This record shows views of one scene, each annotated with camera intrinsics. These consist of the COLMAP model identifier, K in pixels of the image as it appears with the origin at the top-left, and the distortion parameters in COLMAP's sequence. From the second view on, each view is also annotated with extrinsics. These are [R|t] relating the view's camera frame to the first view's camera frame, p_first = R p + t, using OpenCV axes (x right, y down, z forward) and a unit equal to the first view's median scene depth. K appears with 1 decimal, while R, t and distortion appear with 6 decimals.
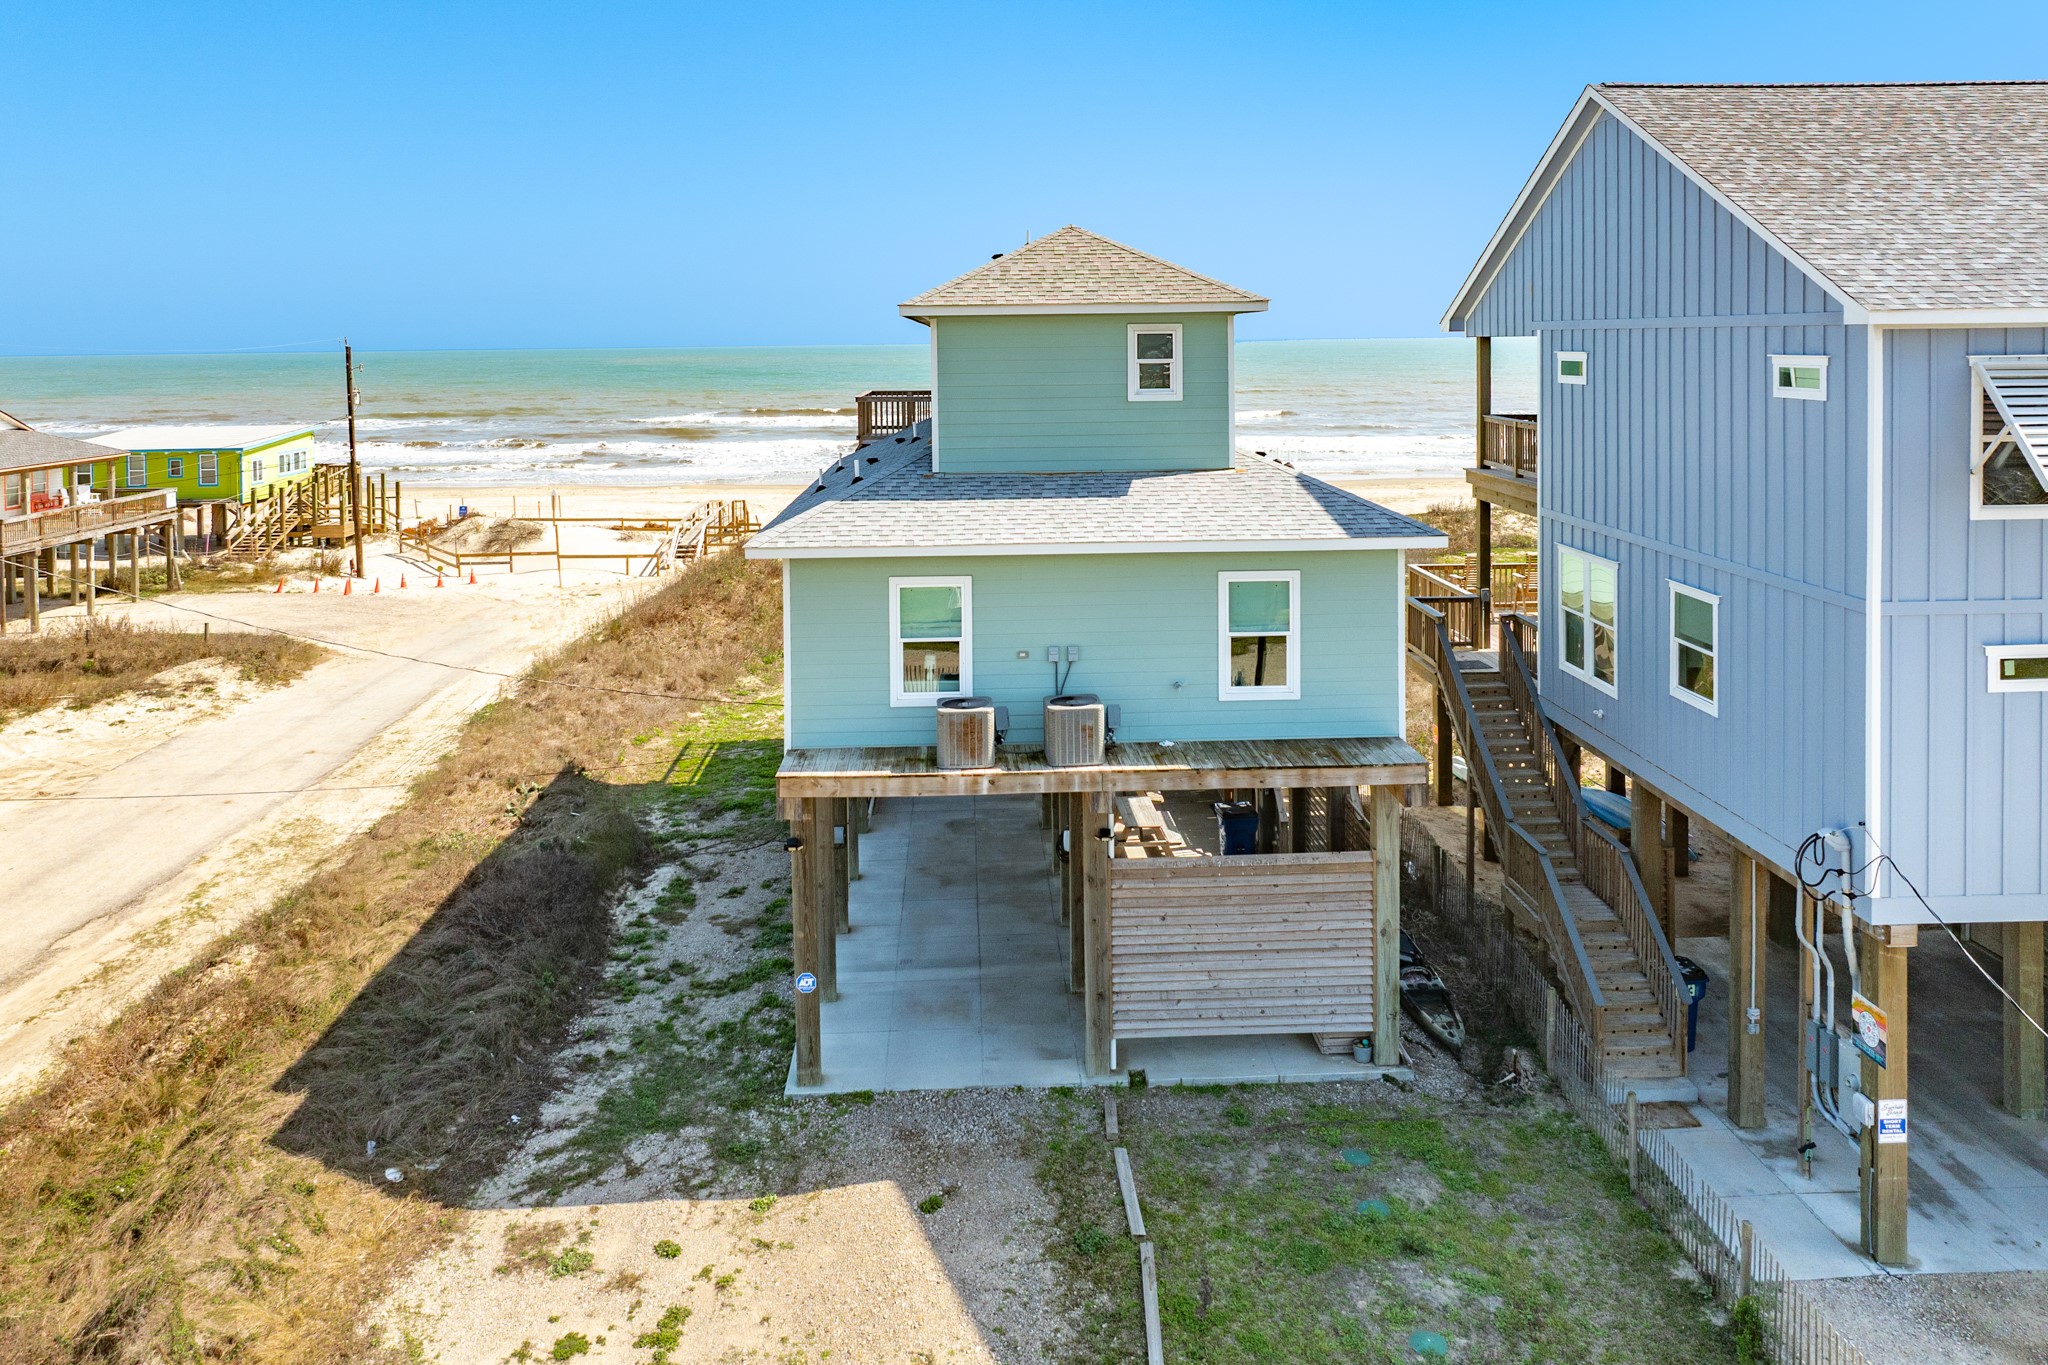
lens RADIAL K [[1456.6, 0, 1013.3], [0, 1456.6, 471.3], [0, 0, 1]] dist [-0.009323, -0.000650]
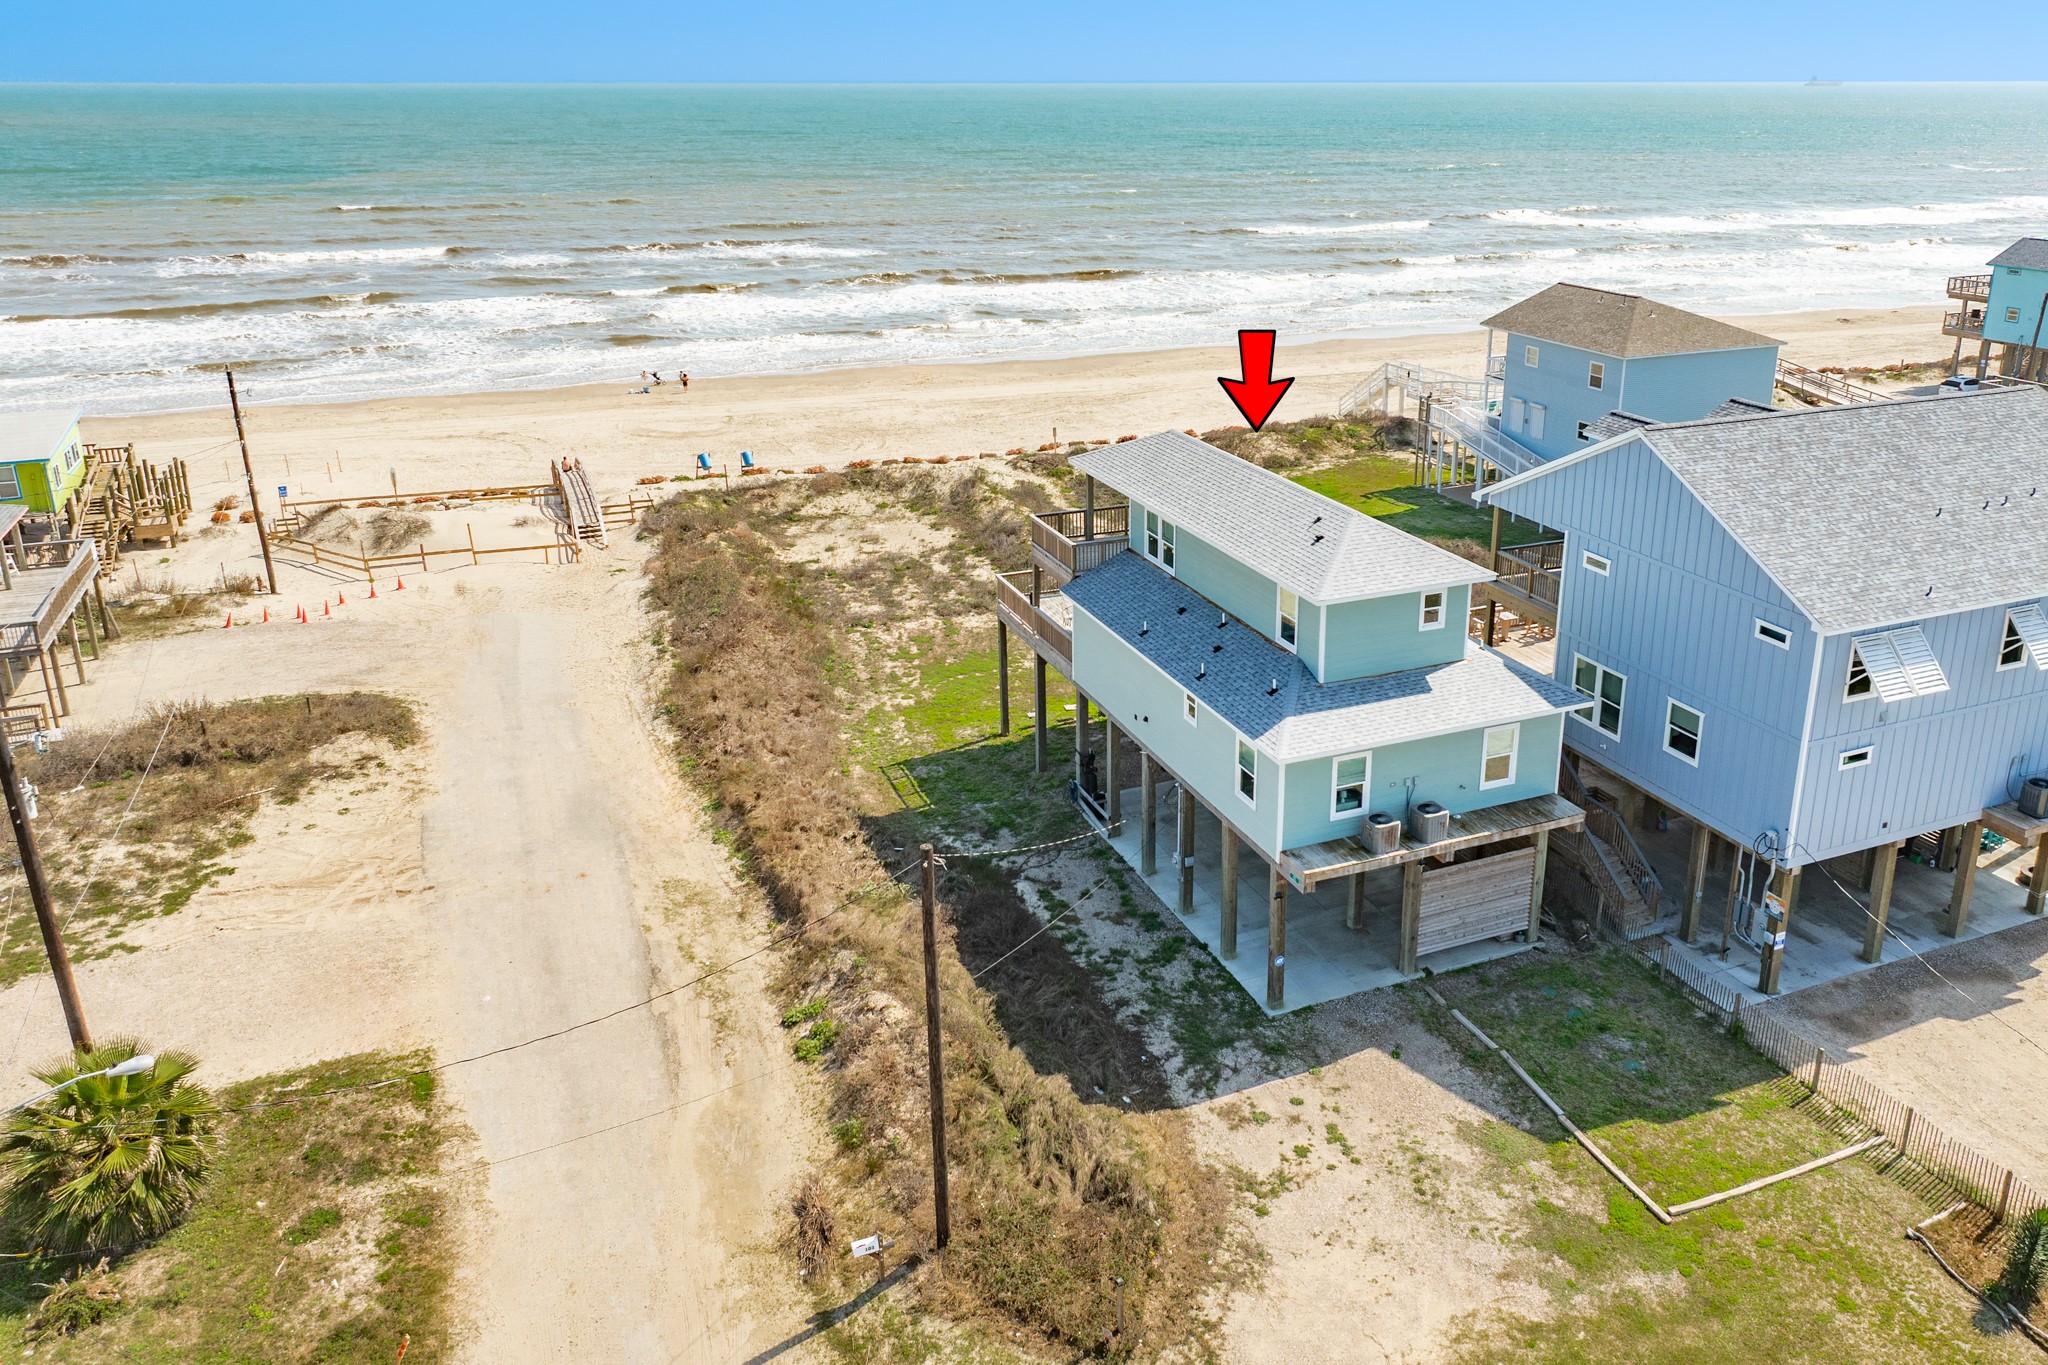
lens RADIAL K [[1485.5, 0, 1026.7], [0, 1485.5, 682.4], [0, 0, 1]] dist [-0.014111, 0.007544]
pose [[0.941640, -0.135396, 0.308192, -1.078782], [0.038344, 0.952726, 0.301402, -0.635364], [-0.334431, -0.271995, 0.902316, -0.574841]]
